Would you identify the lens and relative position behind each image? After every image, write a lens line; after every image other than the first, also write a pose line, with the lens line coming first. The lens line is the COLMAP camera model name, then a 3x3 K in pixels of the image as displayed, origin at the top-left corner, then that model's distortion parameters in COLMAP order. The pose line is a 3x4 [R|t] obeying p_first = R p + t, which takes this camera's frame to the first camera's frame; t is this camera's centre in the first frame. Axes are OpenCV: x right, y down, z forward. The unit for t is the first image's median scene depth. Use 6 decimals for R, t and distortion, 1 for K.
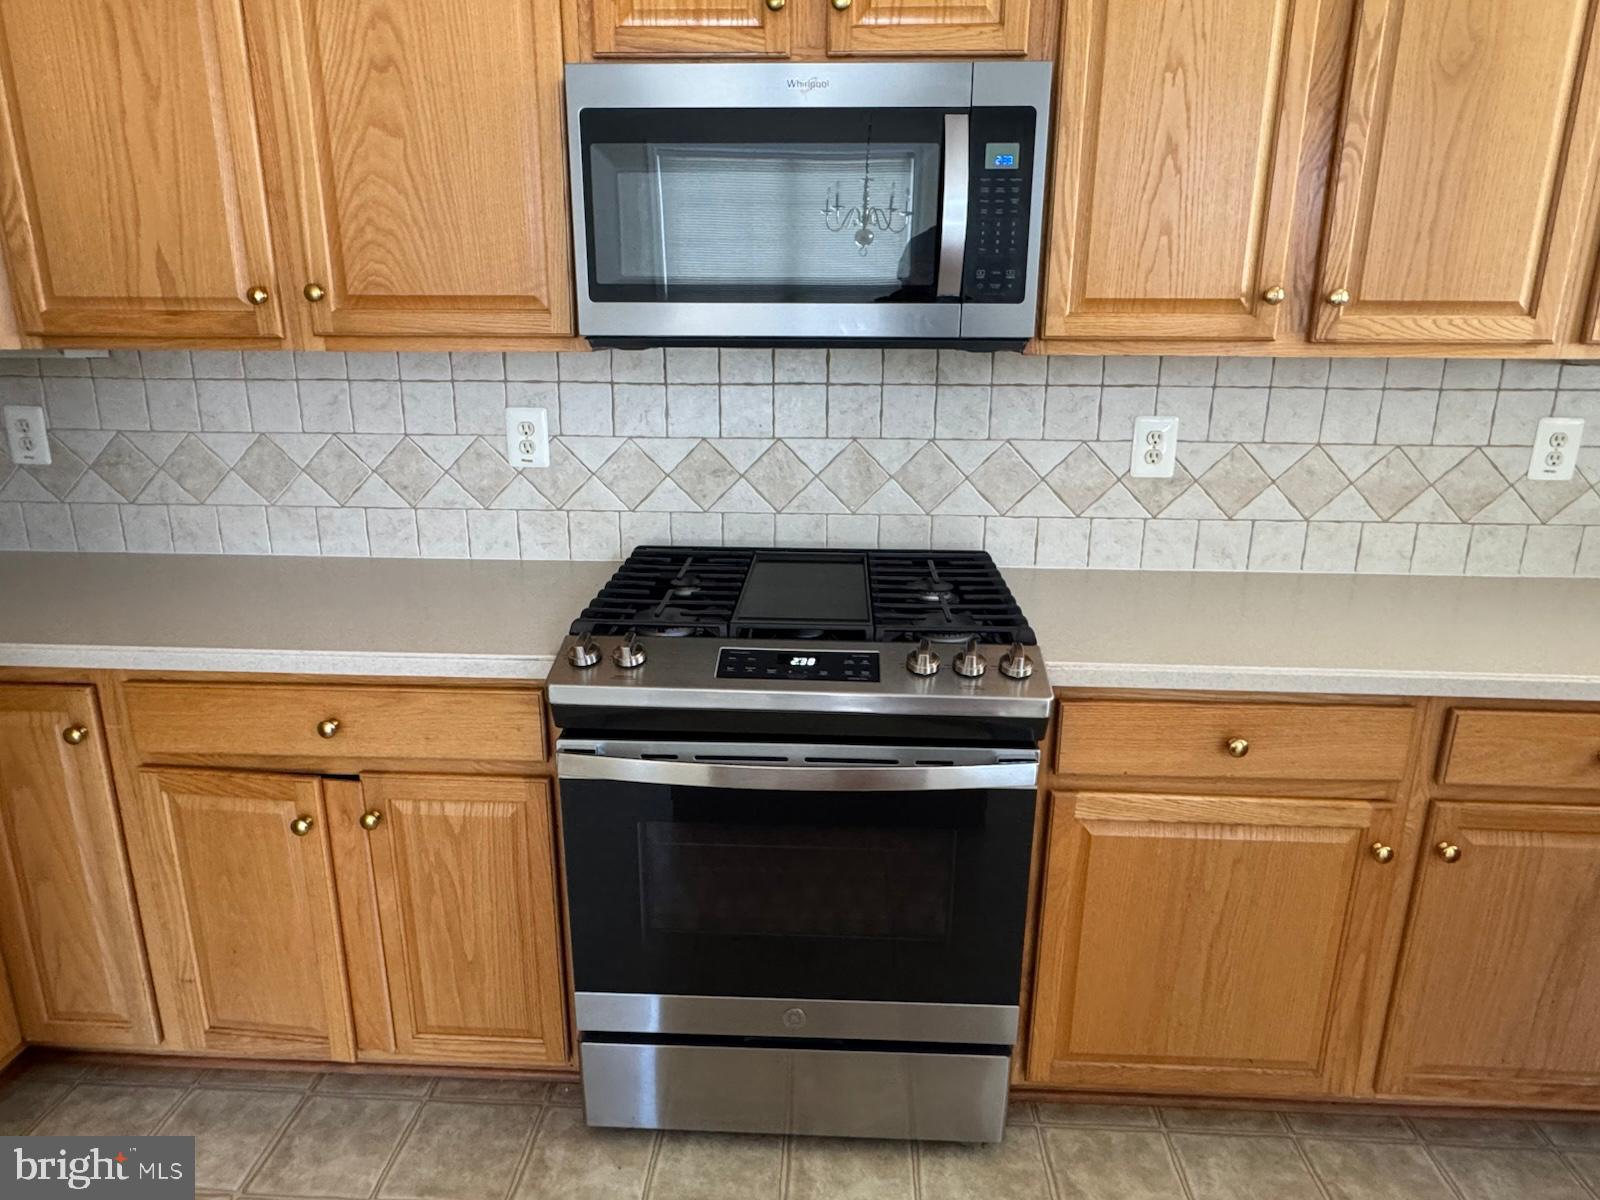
lens RADIAL K [[990.9, 0, 793.6], [0, 990.9, 599.6], [0, 0, 1]] dist [-0.011649, 0.011503]
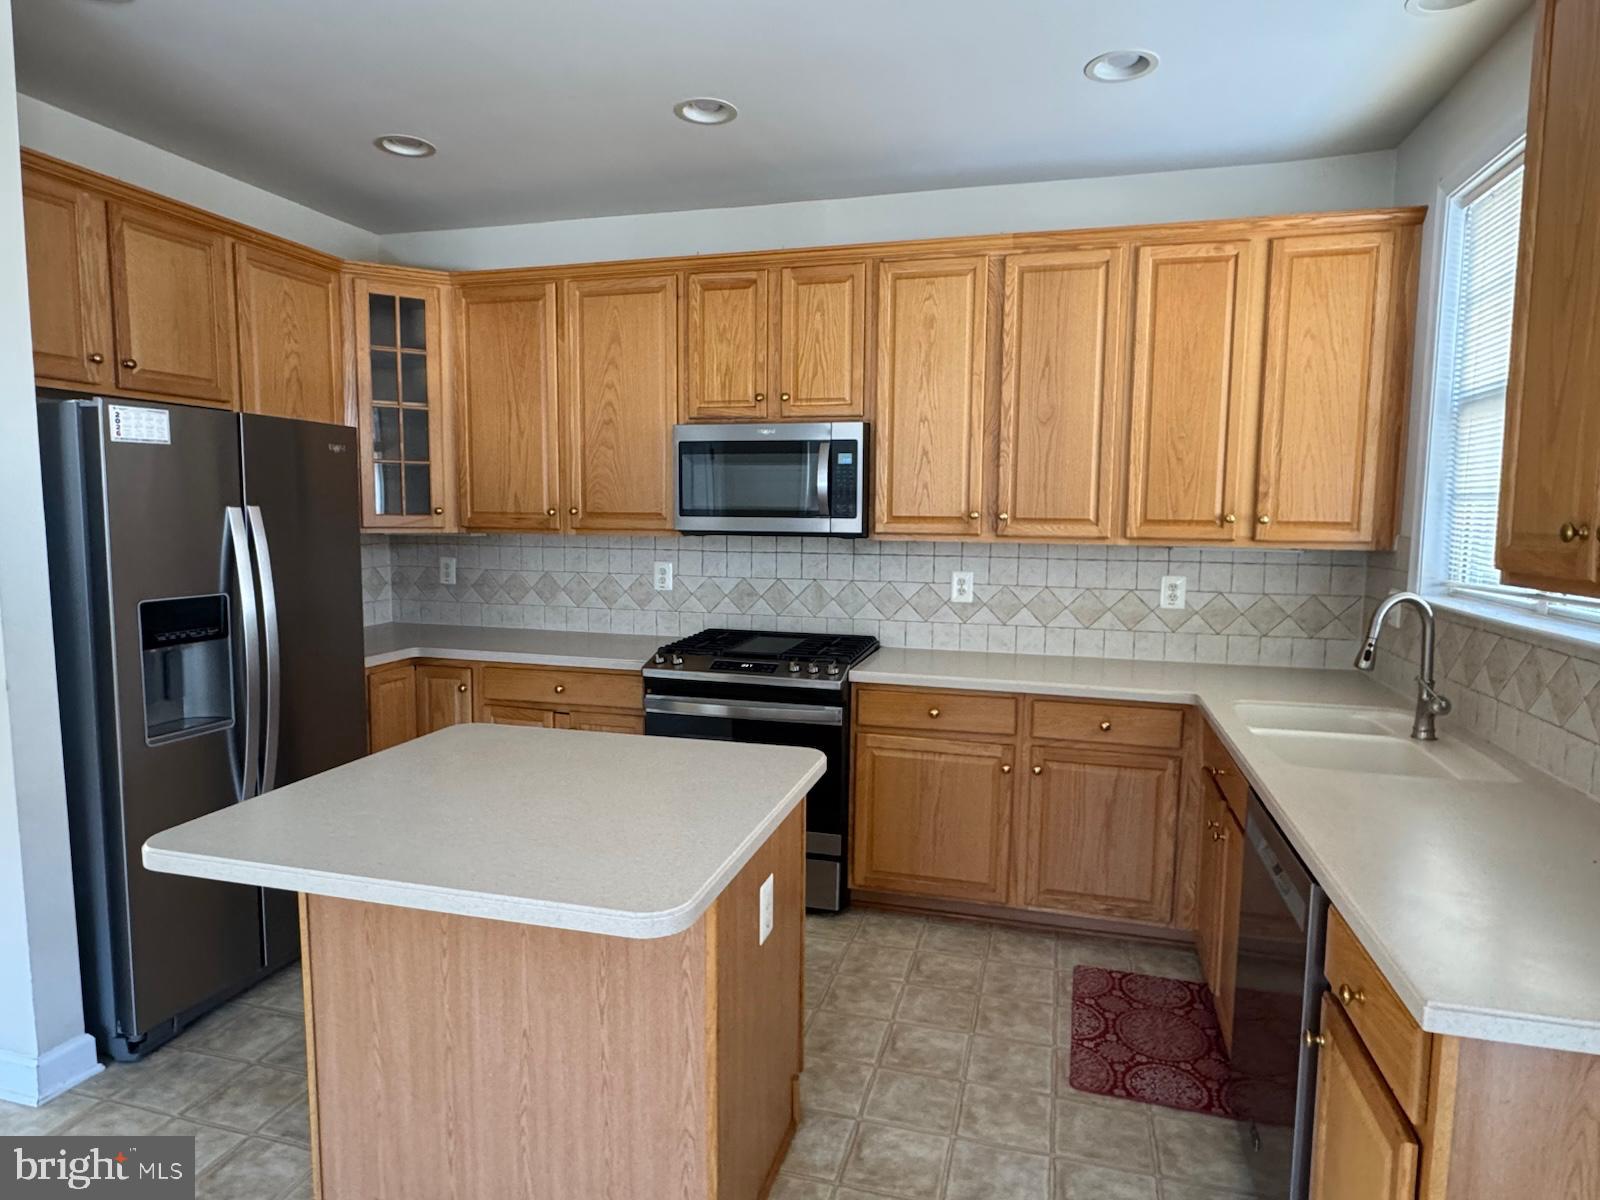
lens RADIAL K [[928.5, 0, 801.7], [0, 928.5, 596.3], [0, 0, 1]] dist [0.001307, -0.004212]
pose [[0.976066, 0.025315, -0.215996, 0.516196], [-0.063261, 0.983302, -0.170629, 0.227384], [0.208070, 0.180209, 0.961370, -0.954452]]
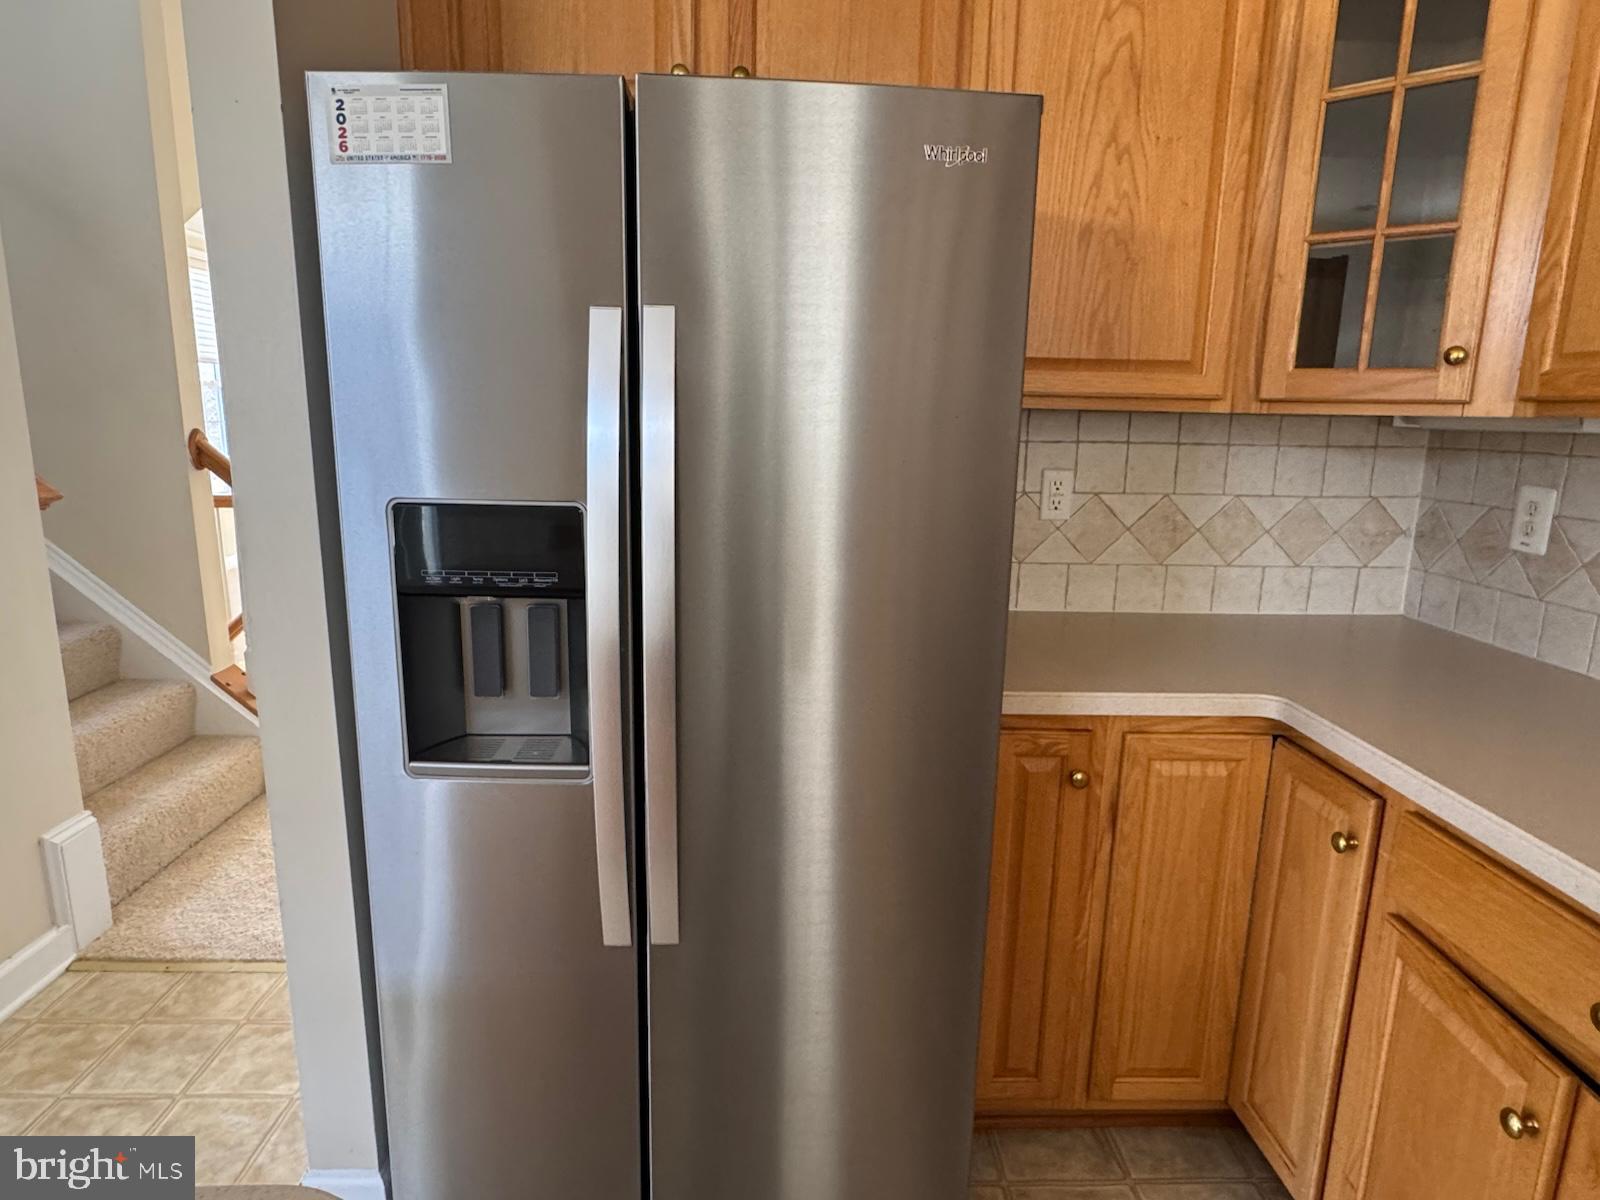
lens RADIAL K [[928.5, 0, 795.3], [0, 928.5, 602.4], [0, 0, 1]] dist [0.001307, -0.004212]
pose [[0.077164, 0.196821, -0.977398, -0.002775], [-0.284431, 0.943929, 0.167625, -0.057788], [0.955586, 0.265067, 0.128819, 0.340294]]
